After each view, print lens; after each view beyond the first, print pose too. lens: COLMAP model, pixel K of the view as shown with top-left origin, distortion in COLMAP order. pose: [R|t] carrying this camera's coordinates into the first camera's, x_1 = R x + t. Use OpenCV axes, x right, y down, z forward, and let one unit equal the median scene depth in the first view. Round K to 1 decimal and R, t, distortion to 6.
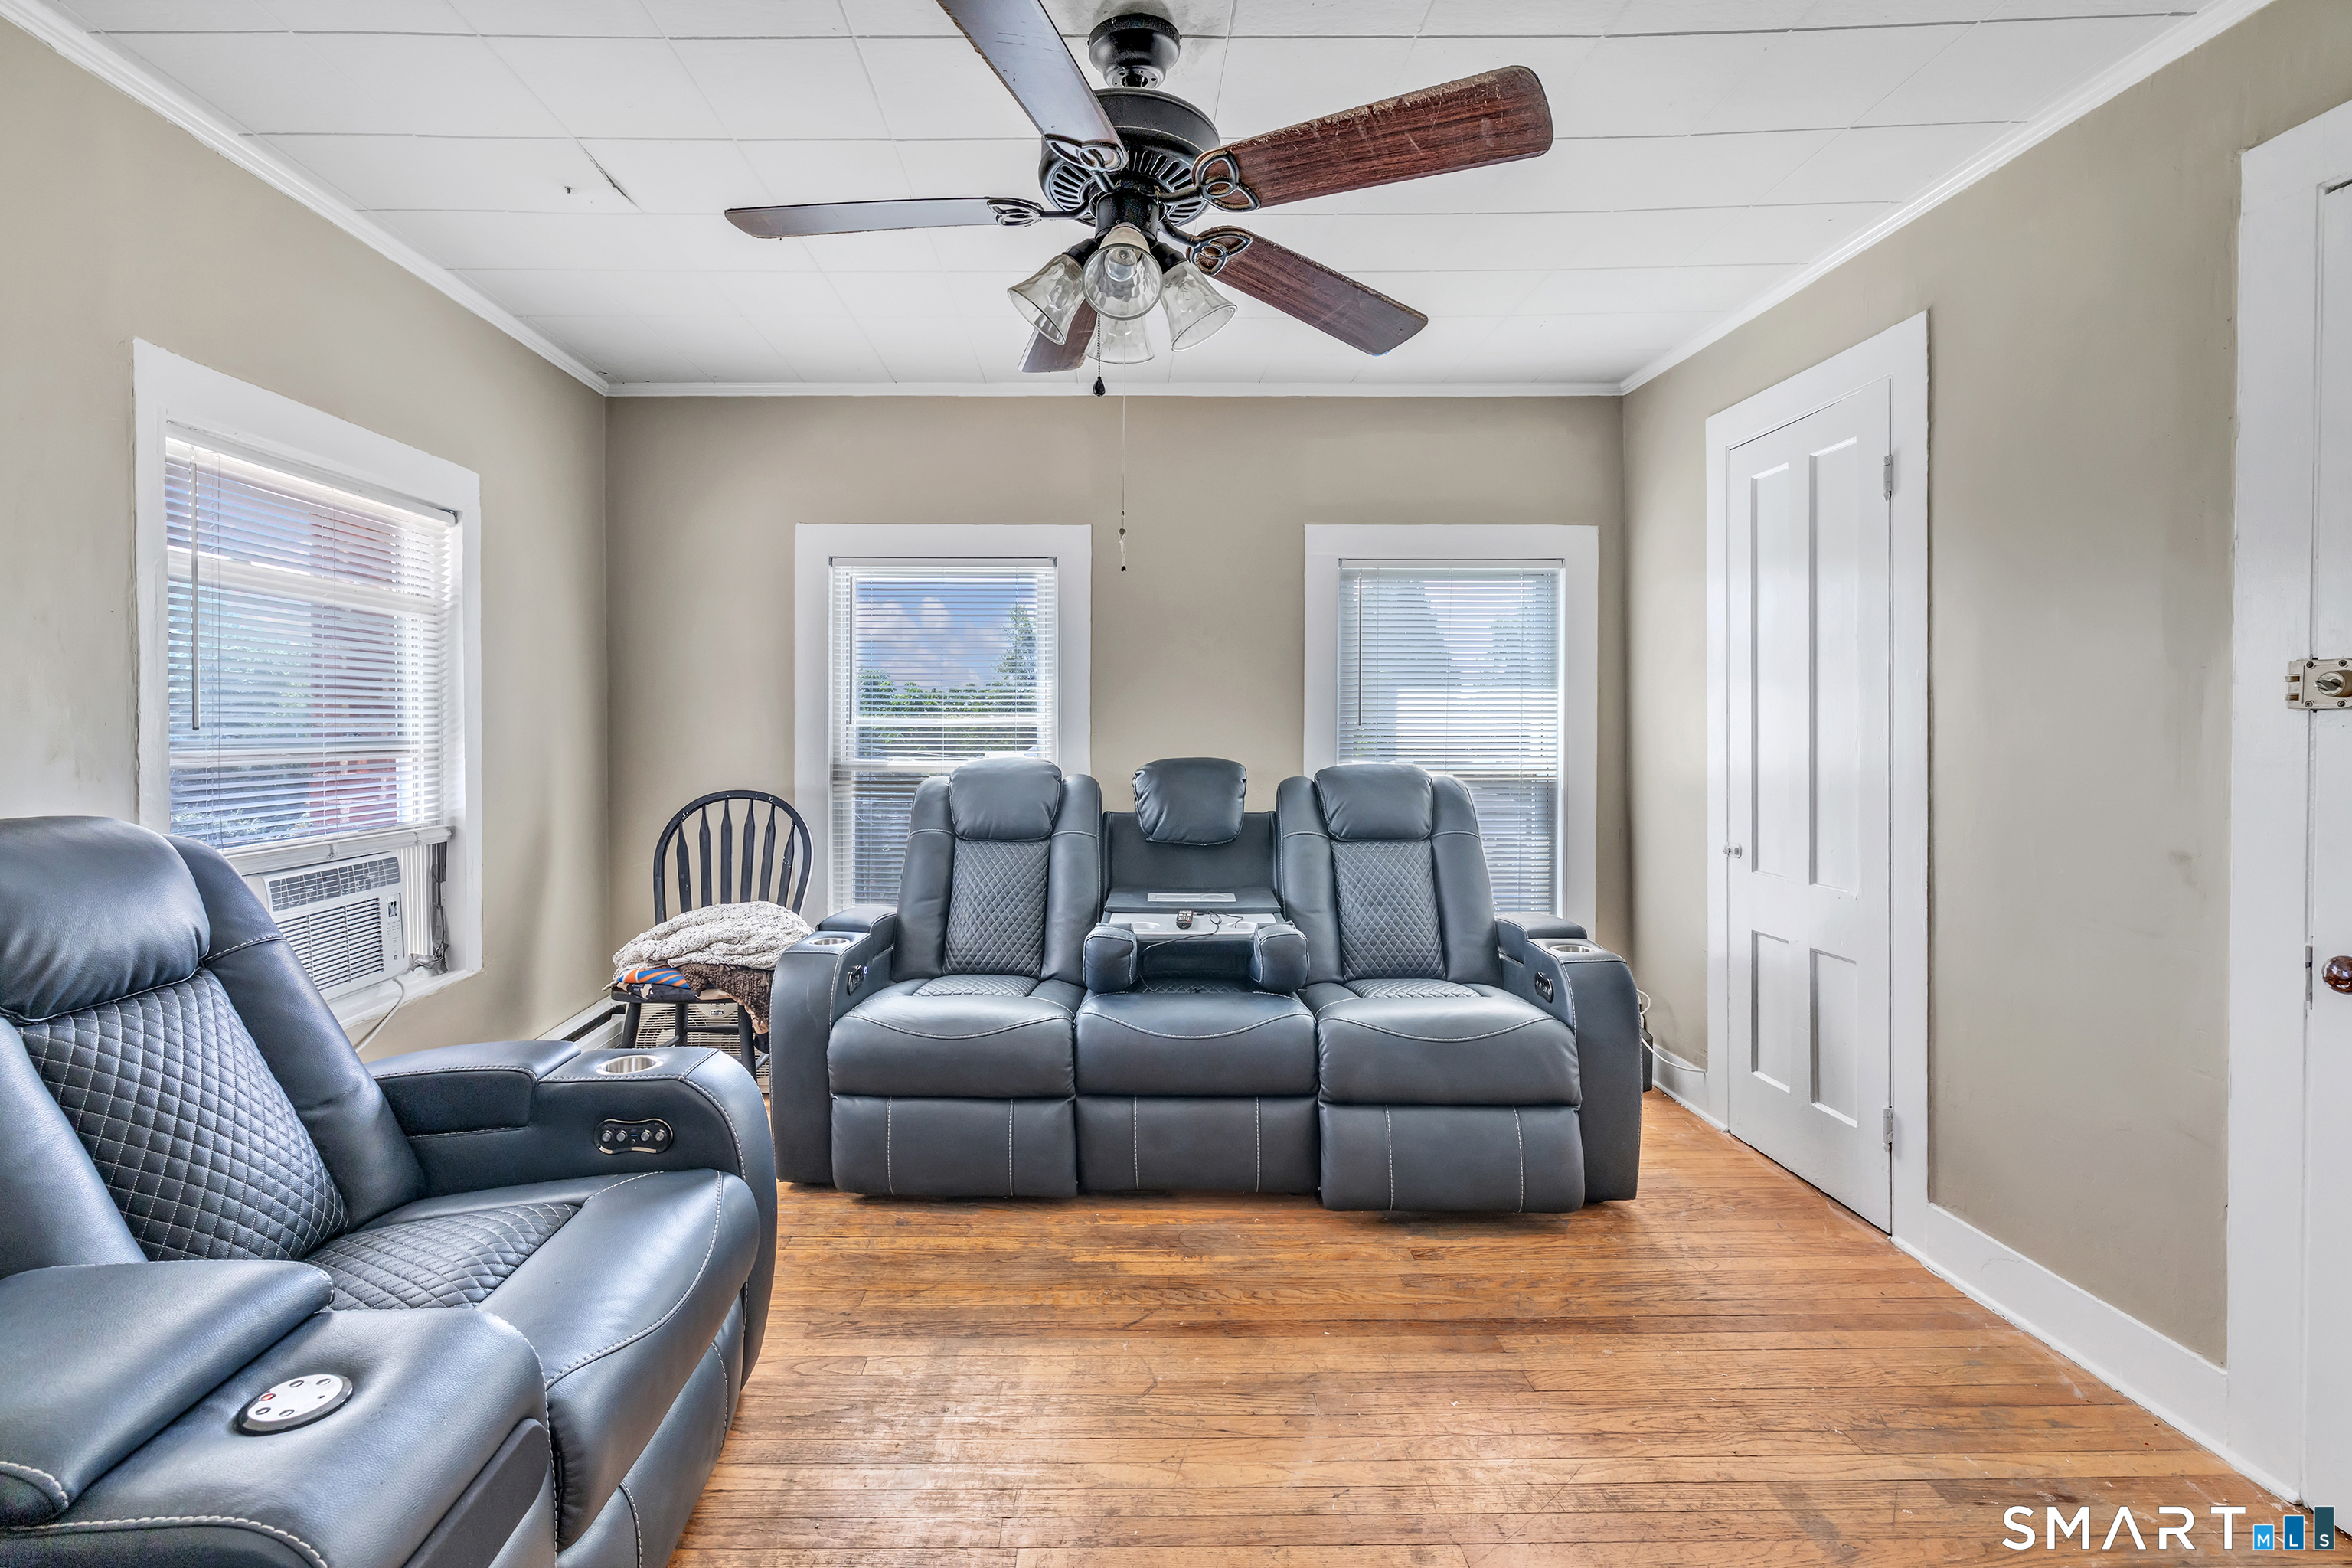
lens RADIAL K [[1048.4, 0, 1083.2], [0, 1048.4, 729.9], [0, 0, 1]] dist [-0.002765, 0.001642]
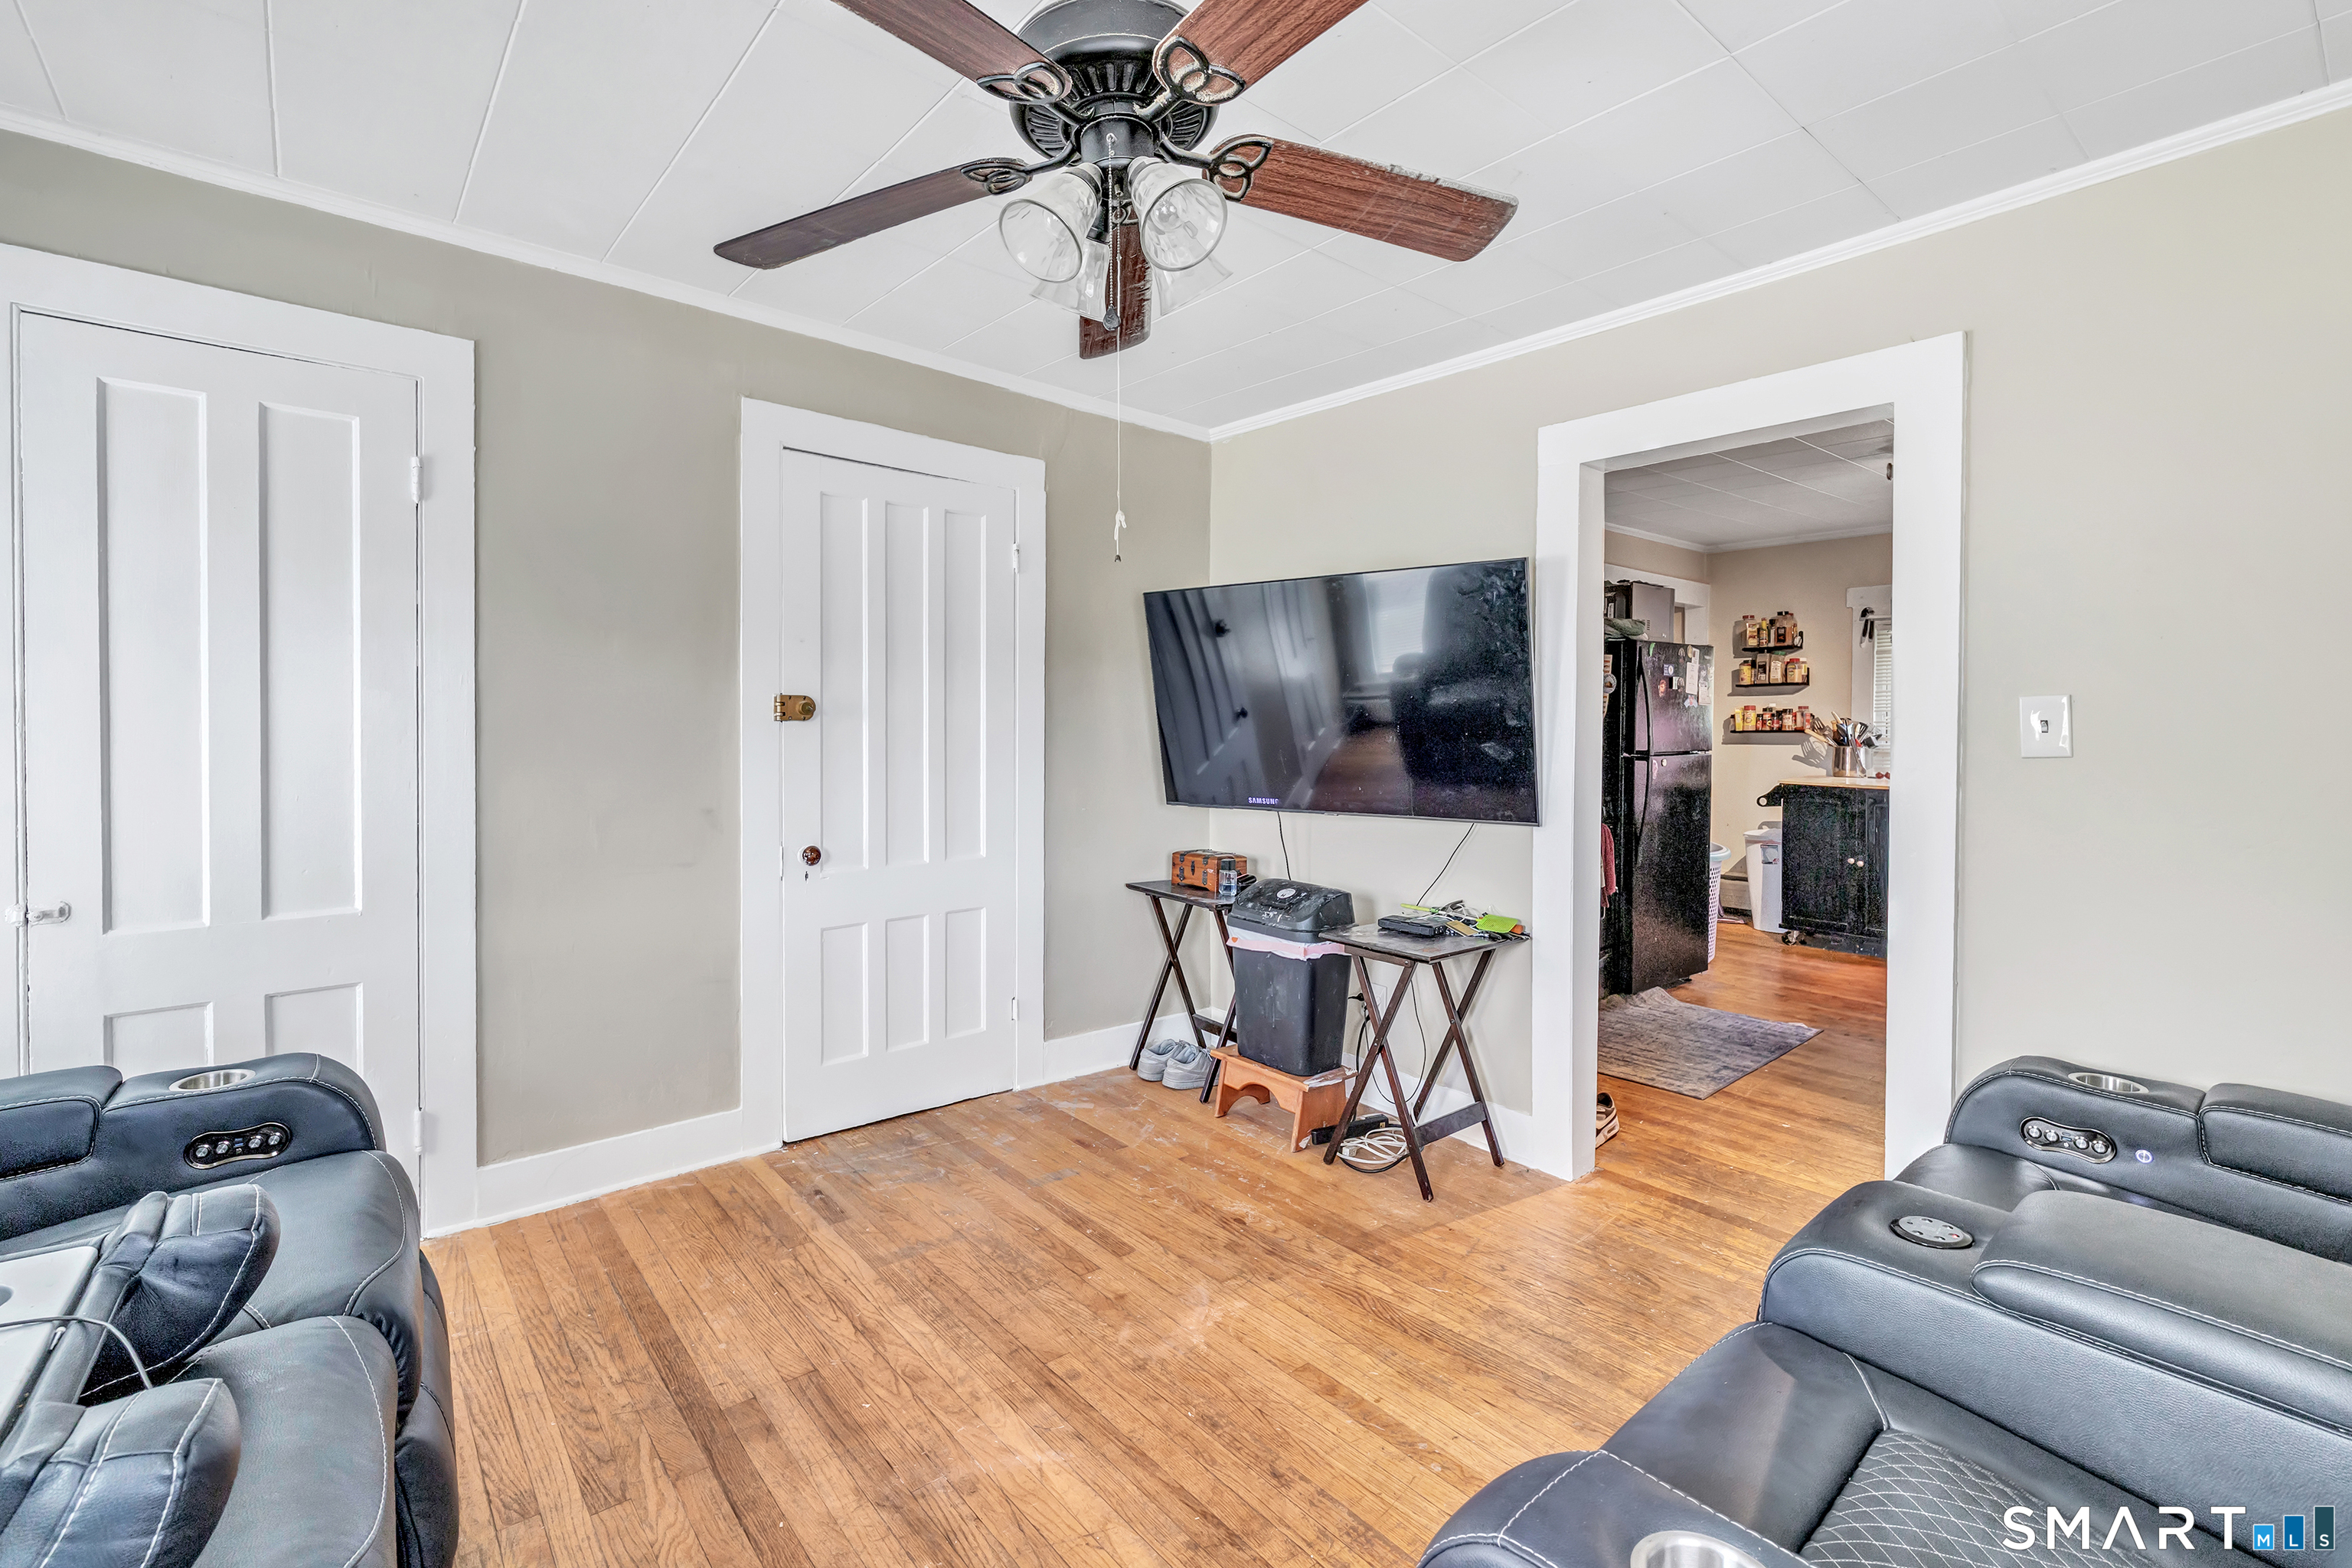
lens RADIAL K [[1048.4, 0, 1213.3], [0, 1048.4, 728.8], [0, 0, 1]] dist [-0.002765, 0.001642]
pose [[-0.683660, -0.007617, 0.729761, -0.337284], [-0.002729, 0.999965, 0.007881, -0.009648], [-0.729795, 0.003397, -0.683657, 0.805031]]
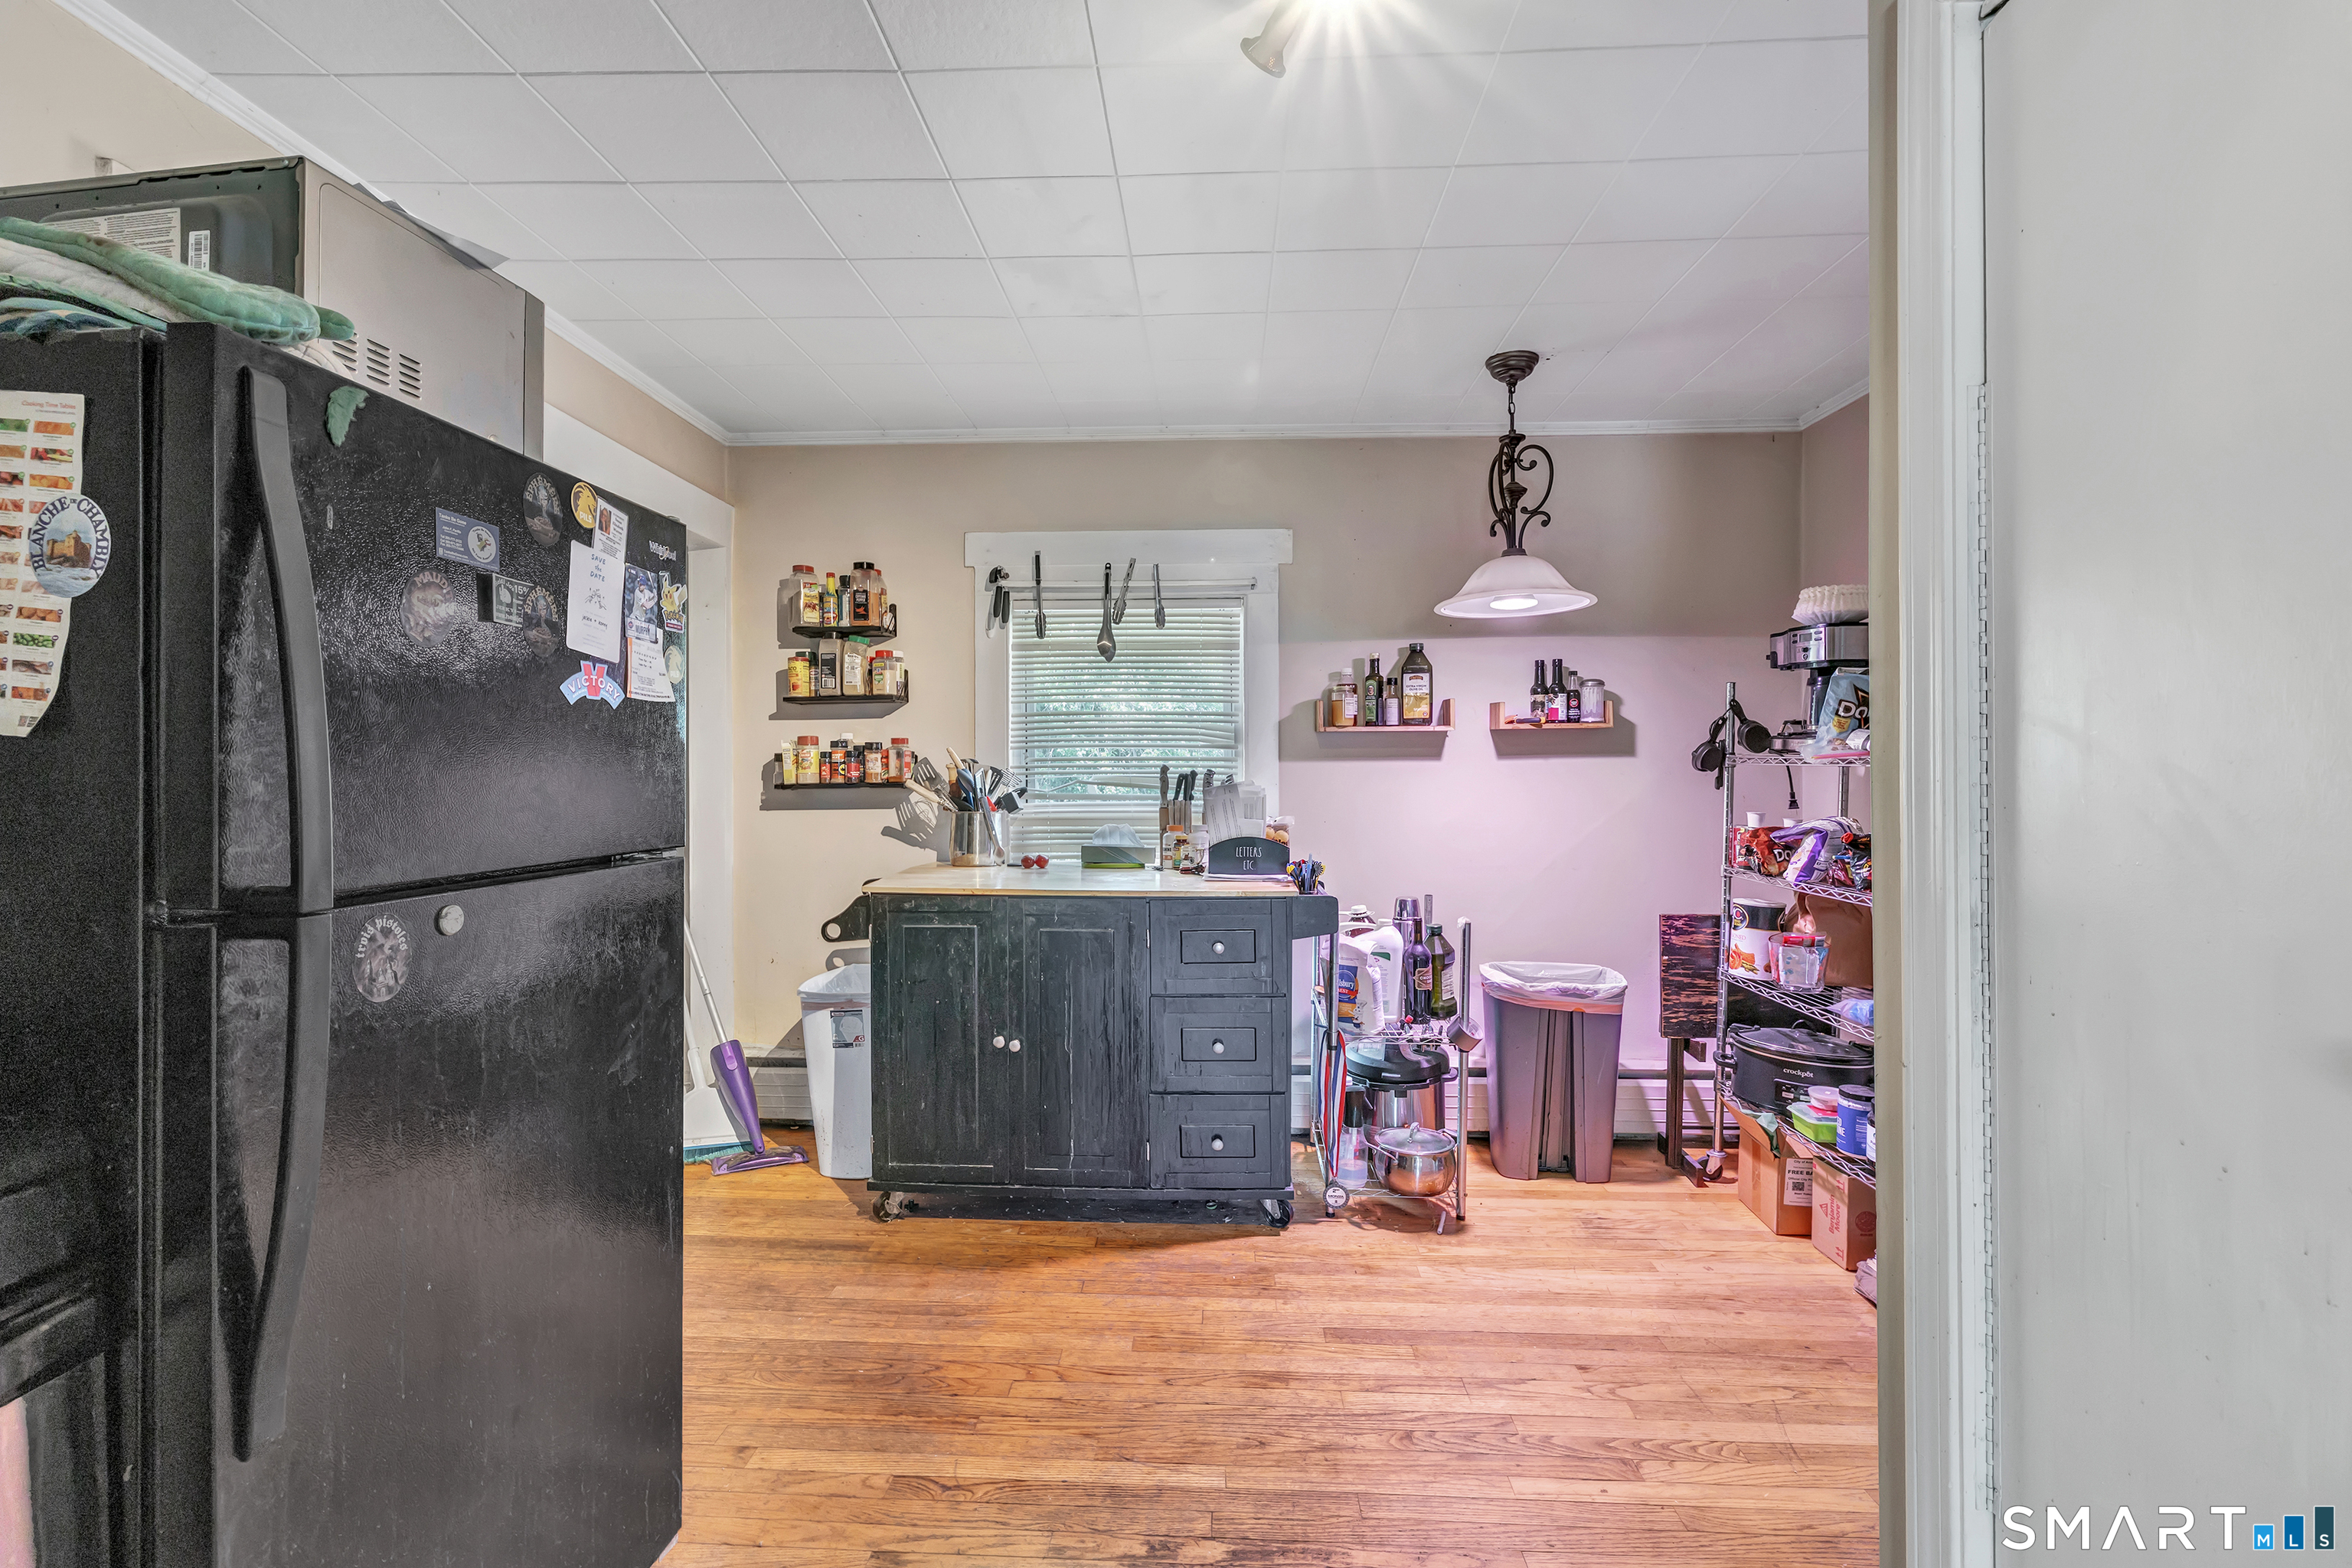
lens RADIAL K [[1048.4, 0, 1165.6], [0, 1048.4, 783.0], [0, 0, 1]] dist [-0.002765, 0.001642]
pose [[-0.999565, 0.004165, 0.029195, 0.060521], [0.004378, 0.999964, 0.007243, 0.000298], [-0.029164, 0.007368, -0.999547, -0.347935]]
